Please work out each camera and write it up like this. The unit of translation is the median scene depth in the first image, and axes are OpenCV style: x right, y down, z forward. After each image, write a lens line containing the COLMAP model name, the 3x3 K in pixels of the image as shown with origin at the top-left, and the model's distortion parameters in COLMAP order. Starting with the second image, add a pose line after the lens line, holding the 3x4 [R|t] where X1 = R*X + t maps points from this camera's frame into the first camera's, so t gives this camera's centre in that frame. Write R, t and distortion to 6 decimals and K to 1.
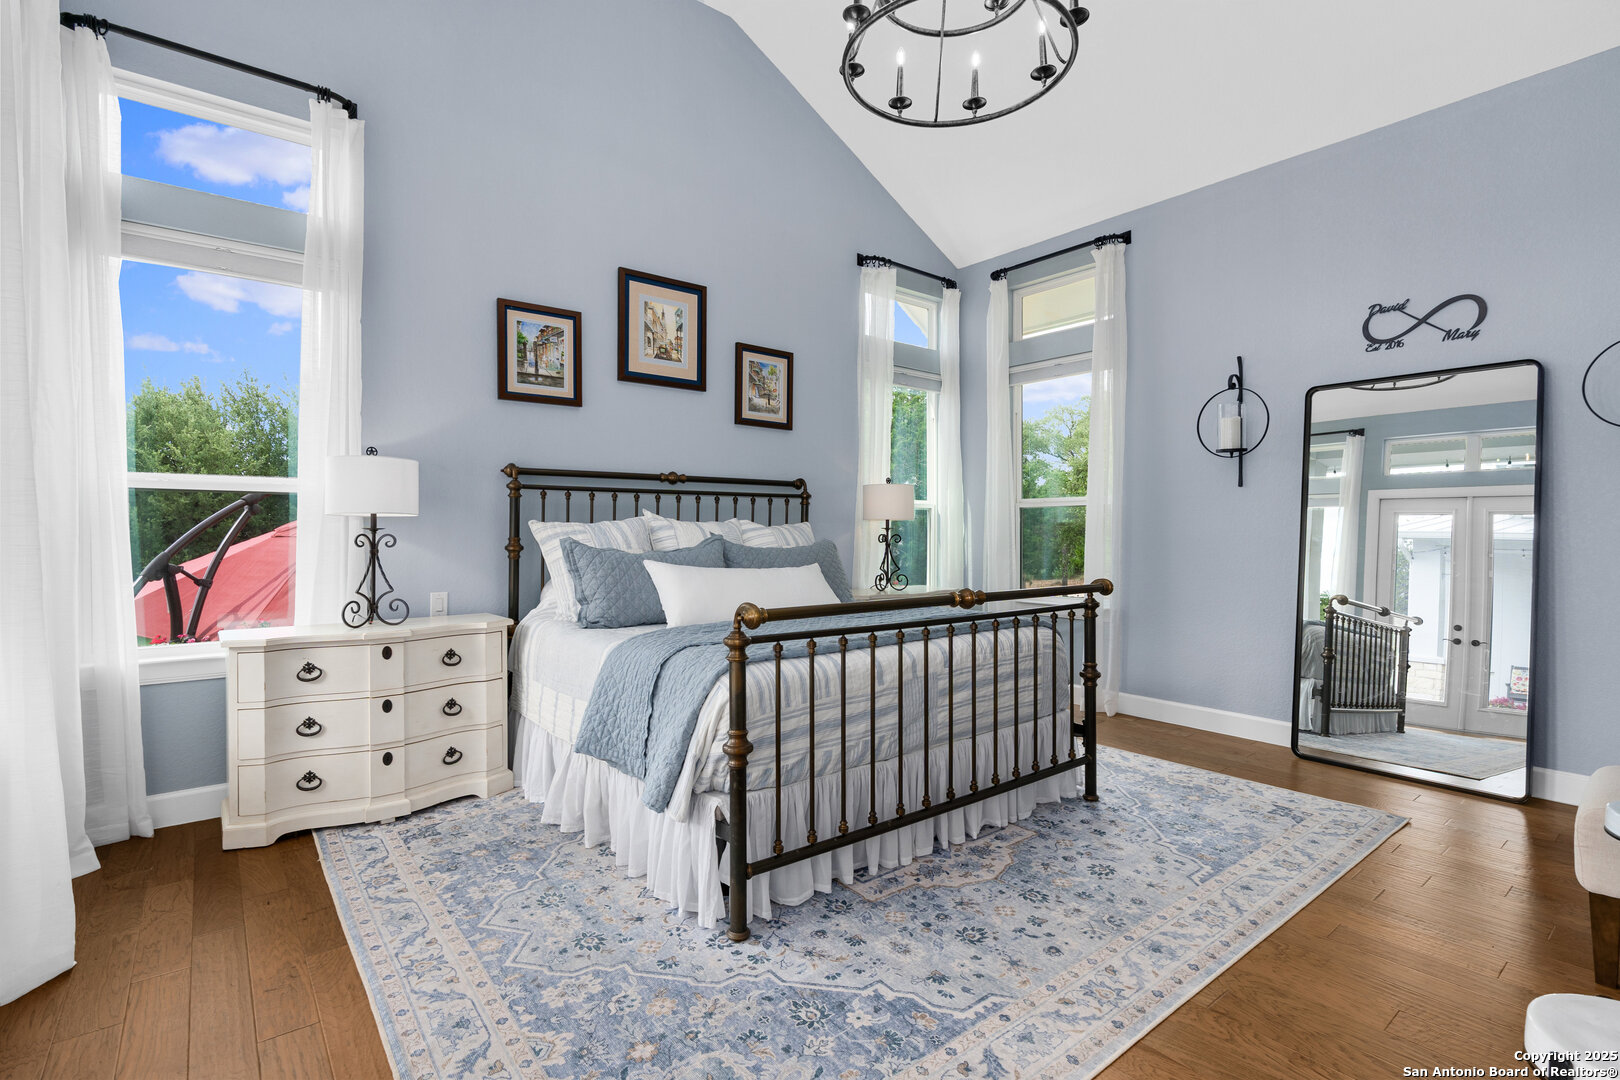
lens RADIAL K [[769.0, 0, 810.0], [0, 769.0, 540.0], [0, 0, 1]] dist [-0.011839, -0.000027]
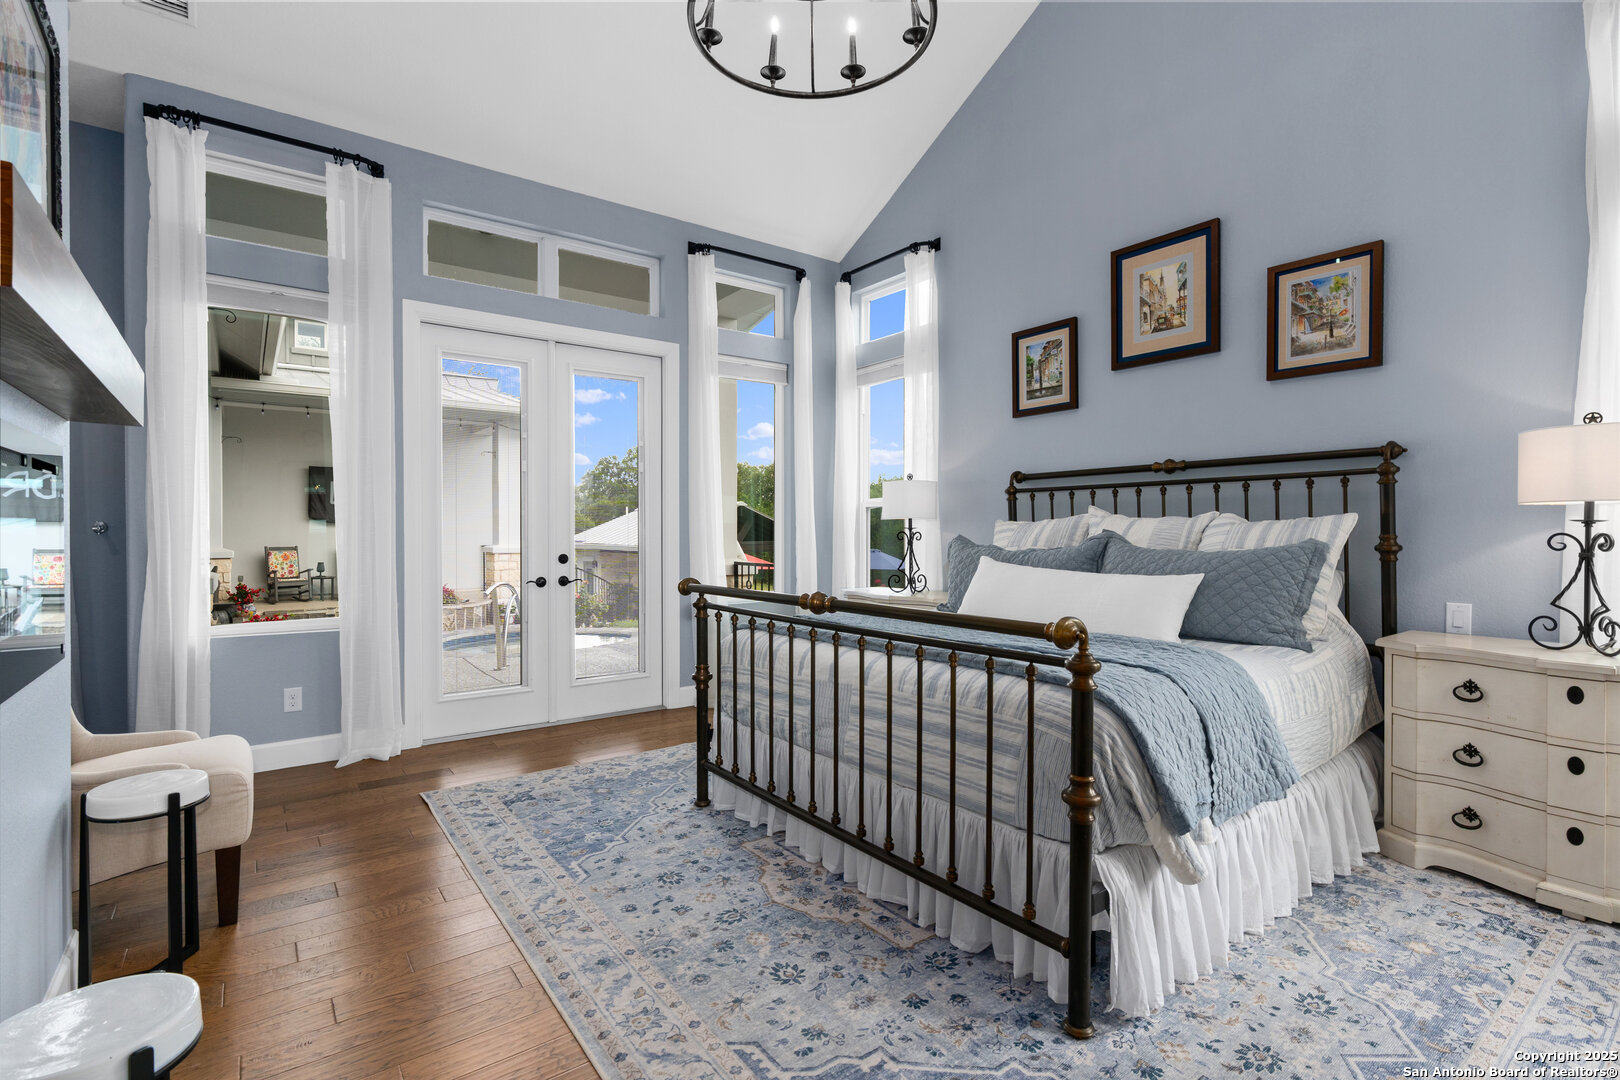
lens RADIAL K [[769.0, 0, 810.0], [0, 769.0, 540.0], [0, 0, 1]] dist [-0.011839, -0.000027]
pose [[-0.043784, 0.010457, -0.998986, 1.039093], [-0.009636, 0.999894, 0.010889, -0.006894], [0.998995, 0.010103, -0.043678, 0.963520]]
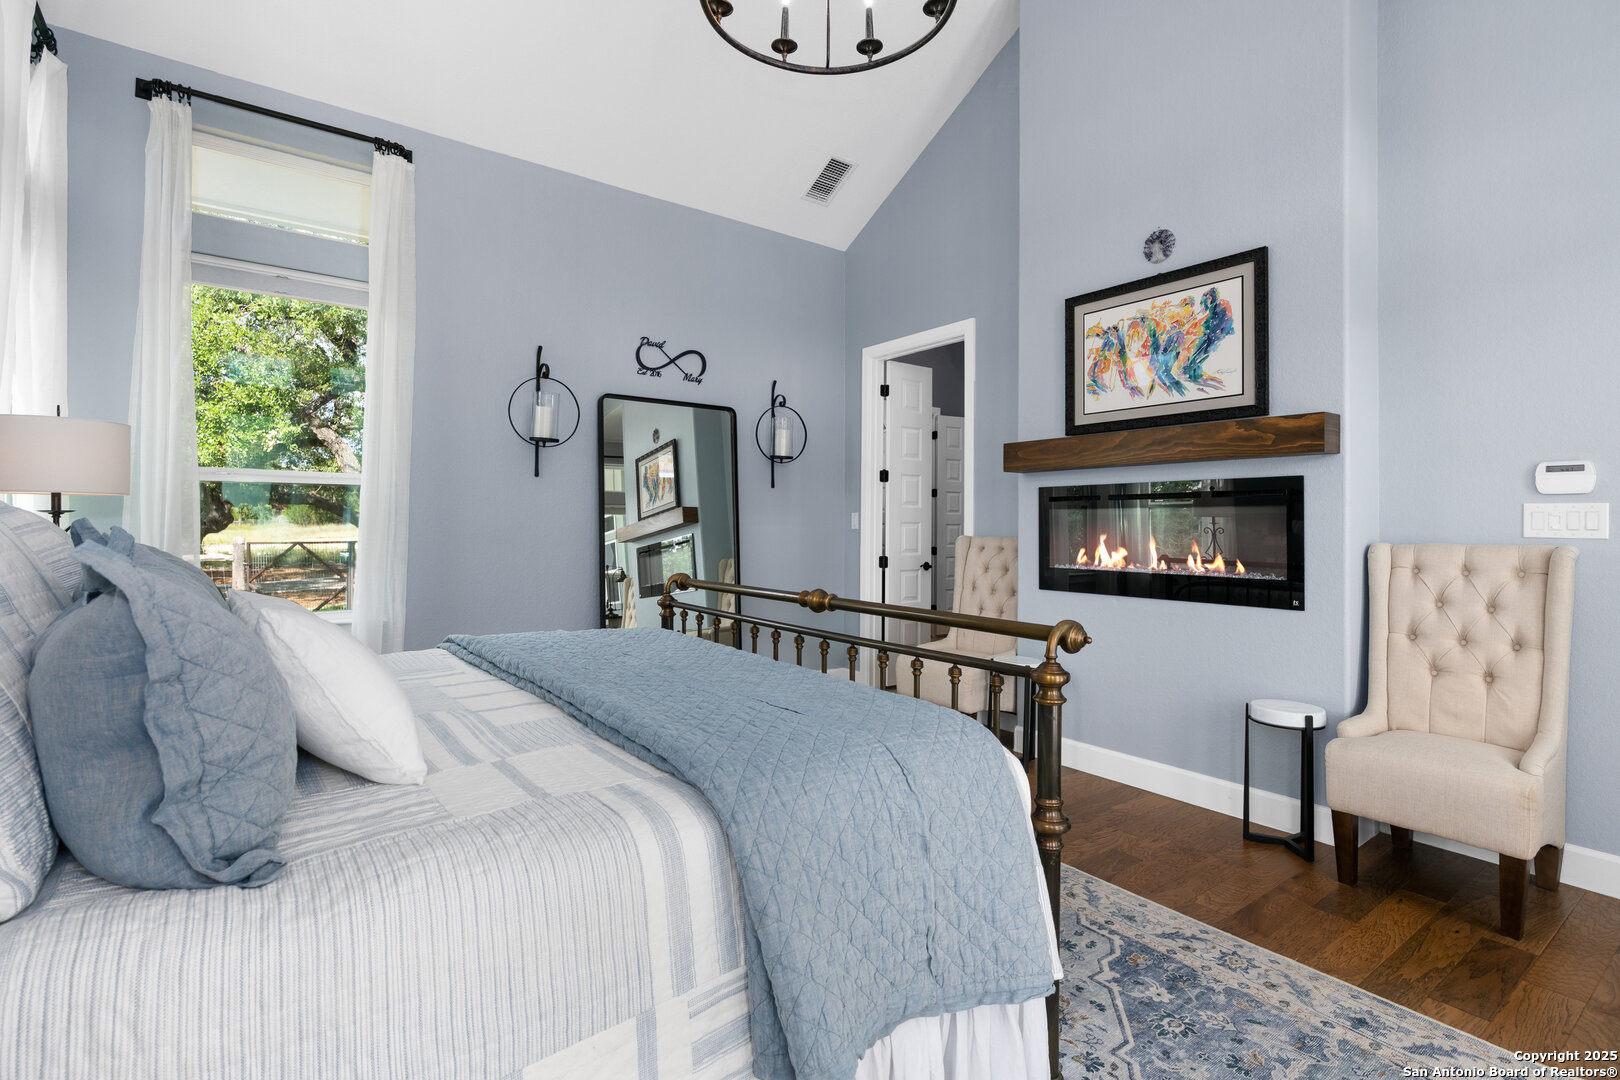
lens RADIAL K [[760.3, 0, 811.3], [0, 760.3, 547.4], [0, 0, 1]] dist [-0.016140, -0.000239]
pose [[0.048652, -0.027016, 0.998450, -0.614657], [0.002750, 0.999634, 0.026914, -0.007291], [-0.998812, 0.001436, 0.048709, 0.904599]]
